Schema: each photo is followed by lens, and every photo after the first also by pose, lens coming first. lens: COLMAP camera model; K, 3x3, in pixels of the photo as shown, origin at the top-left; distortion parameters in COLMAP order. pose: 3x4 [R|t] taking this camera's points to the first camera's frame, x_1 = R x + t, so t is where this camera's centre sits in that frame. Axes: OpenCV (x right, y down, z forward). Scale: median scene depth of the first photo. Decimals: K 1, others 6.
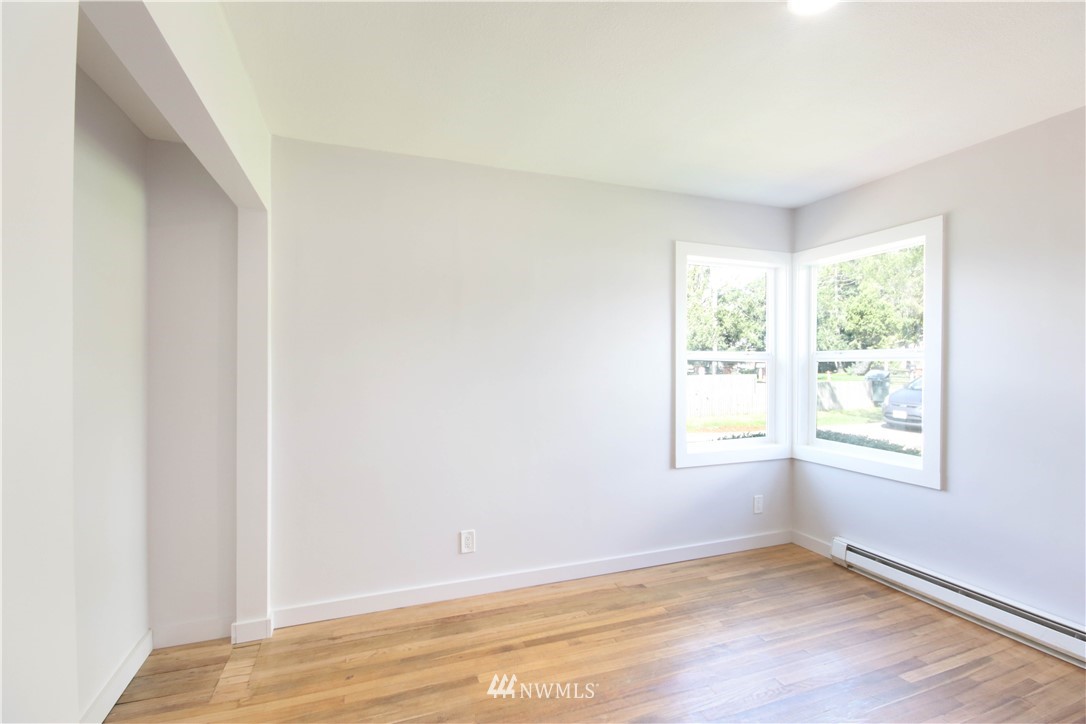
lens RADIAL K [[502.0, 0, 547.4], [0, 502.0, 366.3], [0, 0, 1]] dist [0.001502, -0.007010]
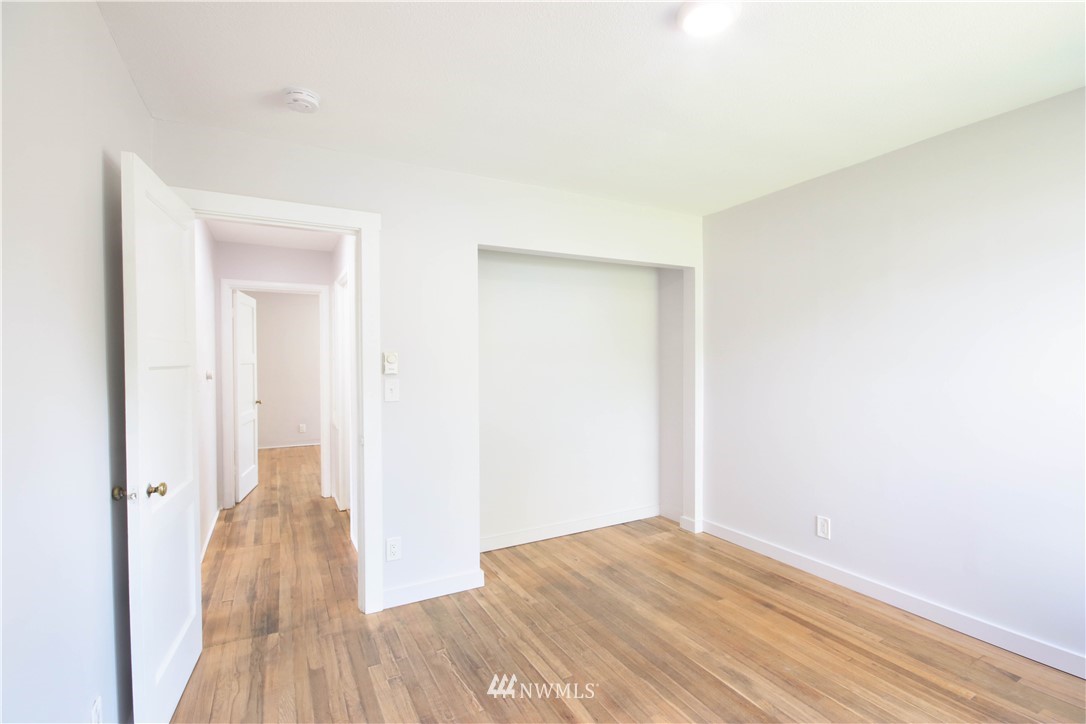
lens RADIAL K [[502.0, 0, 546.2], [0, 502.0, 361.5], [0, 0, 1]] dist [0.001502, -0.007010]
pose [[0.129353, -0.001491, -0.991598, 0.953537], [0.004569, 0.999989, -0.000908, -0.009408], [0.991588, -0.004413, 0.129358, 0.313736]]
